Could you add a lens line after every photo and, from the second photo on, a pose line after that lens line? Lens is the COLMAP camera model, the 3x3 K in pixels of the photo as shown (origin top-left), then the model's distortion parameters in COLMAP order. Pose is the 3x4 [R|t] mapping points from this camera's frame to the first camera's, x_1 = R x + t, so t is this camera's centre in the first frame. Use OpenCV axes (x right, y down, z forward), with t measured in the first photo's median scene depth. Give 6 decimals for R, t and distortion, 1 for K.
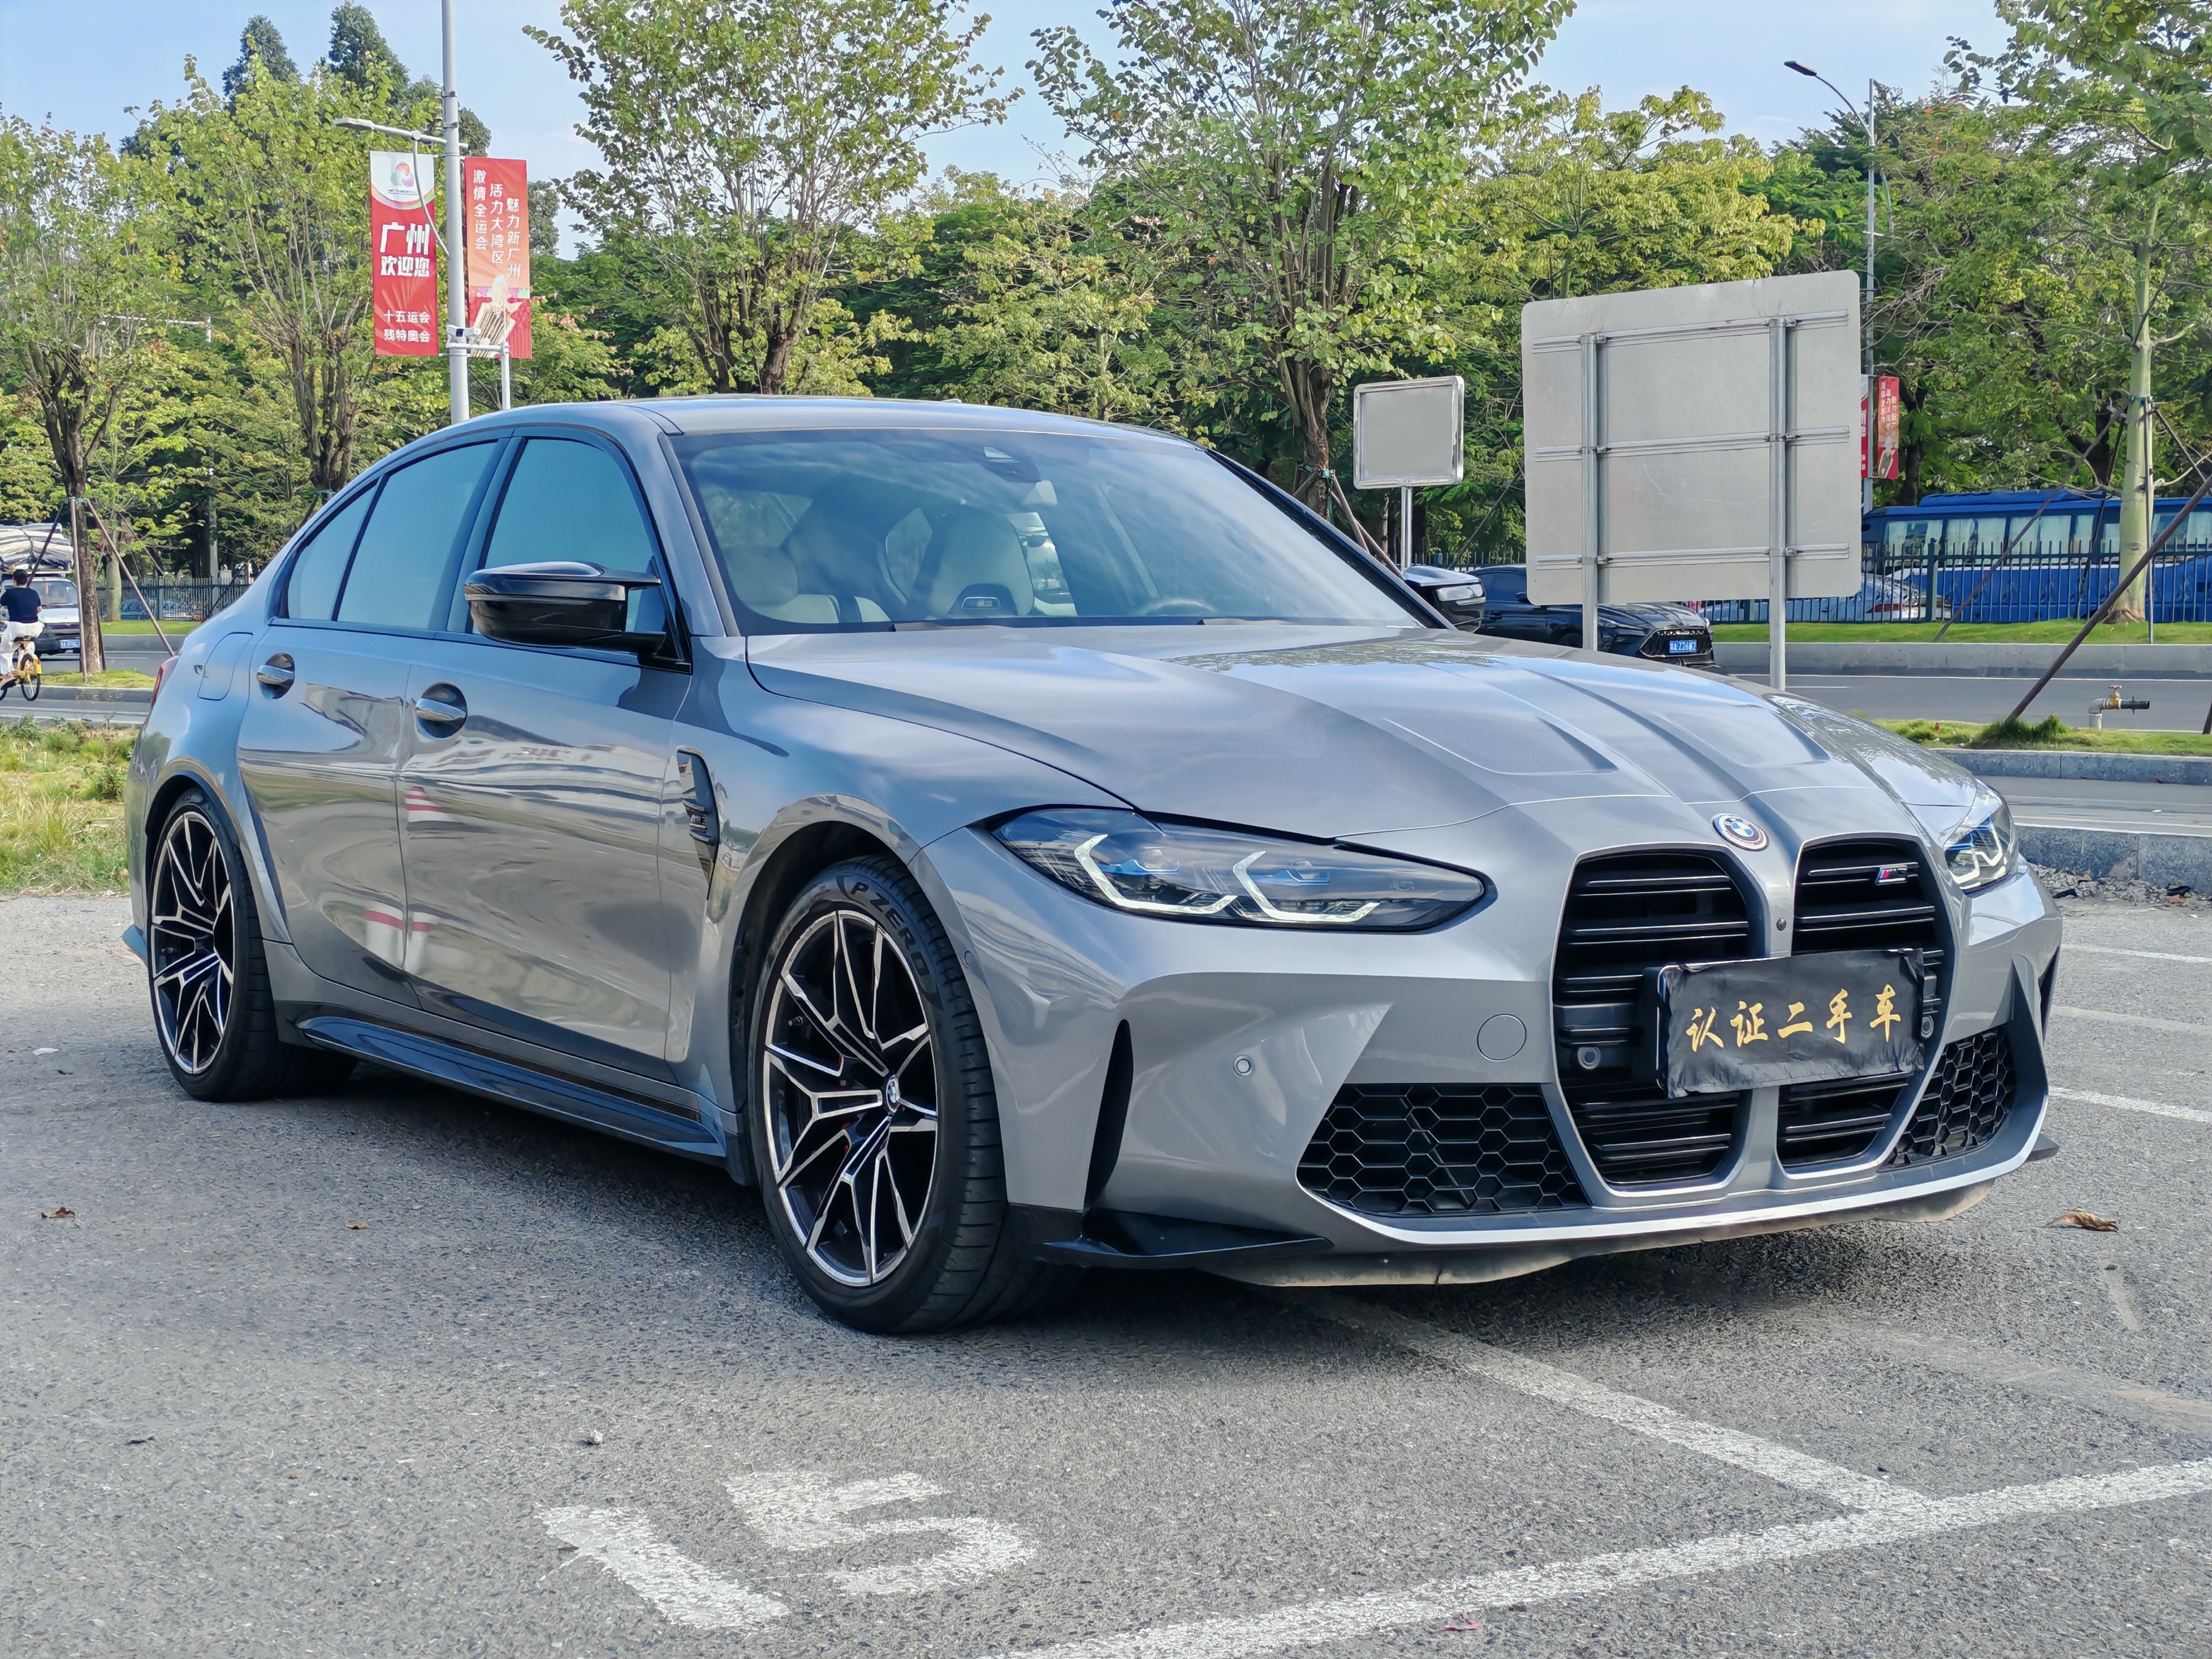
lens RADIAL K [[3457.8, 0, 1105.0], [0, 3457.8, 769.8], [0, 0, 1]] dist [0.242507, -1.004916]
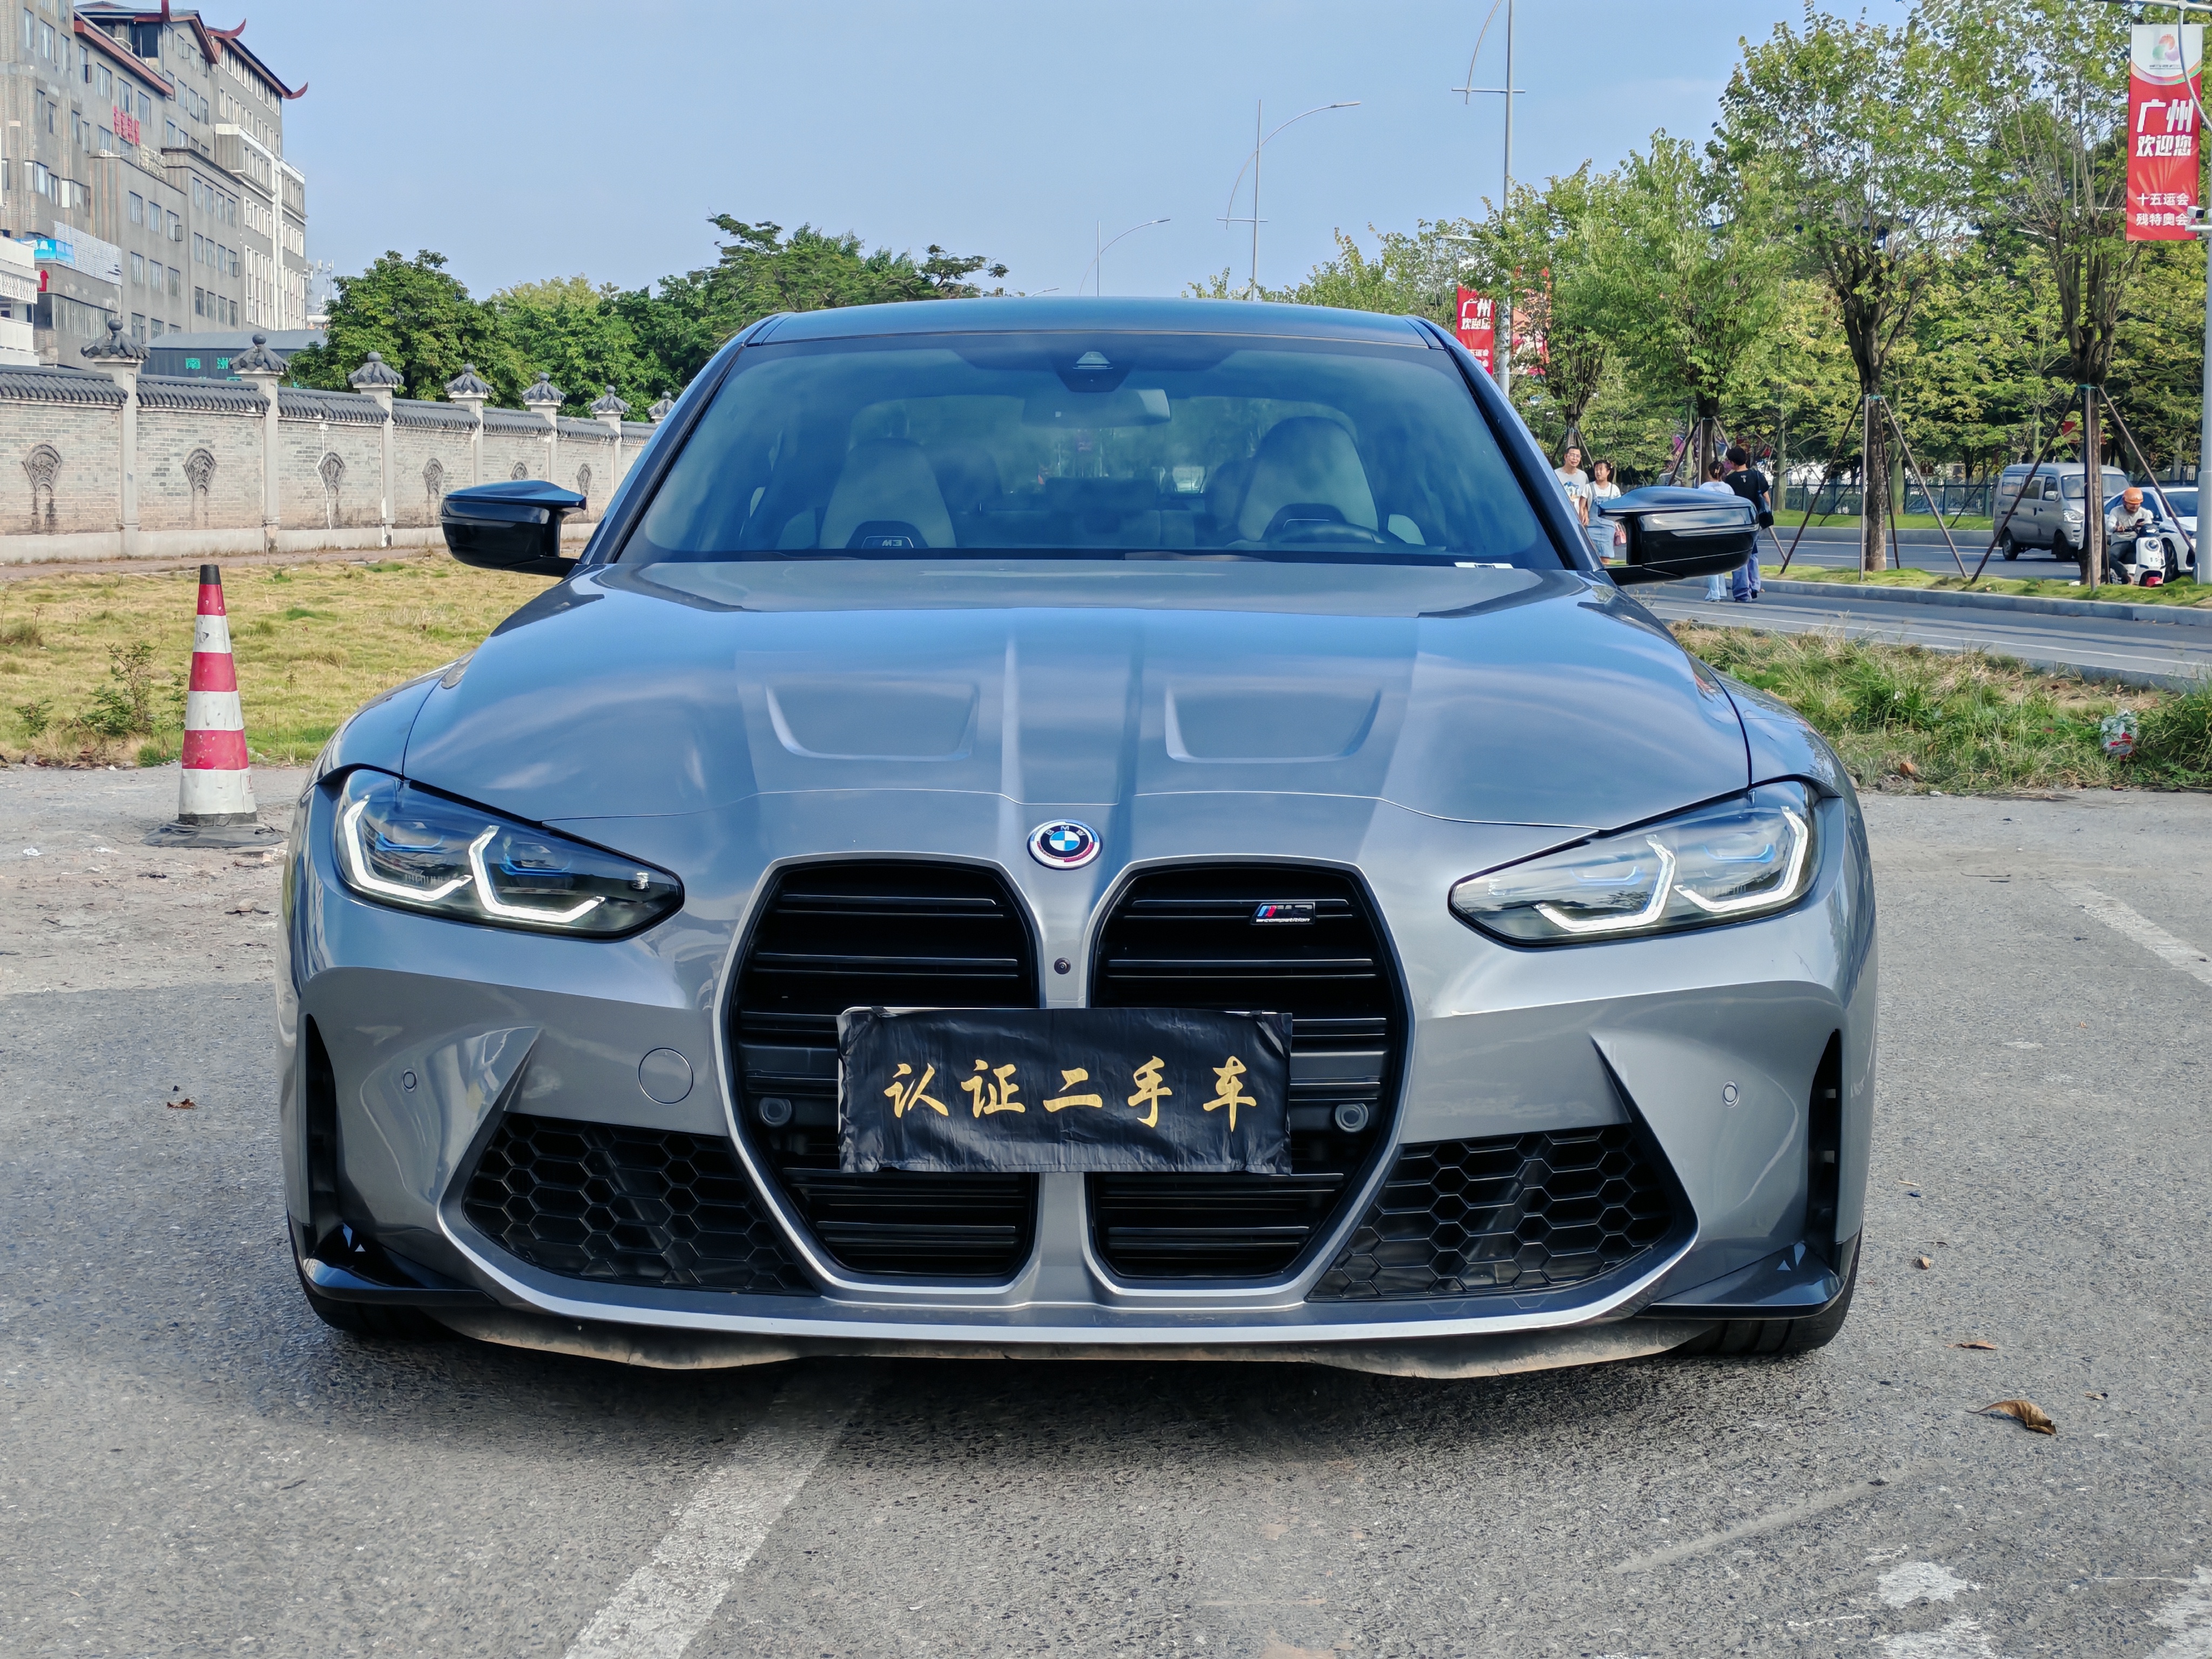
lens RADIAL K [[3457.8, 0, 1105.0], [0, 3457.8, 769.8], [0, 0, 1]] dist [0.242507, -1.004916]
pose [[0.833912, 0.055356, -0.549115, 0.616661], [-0.038775, 0.998375, 0.041761, -0.031609], [0.550534, -0.013533, 0.834703, 0.357919]]
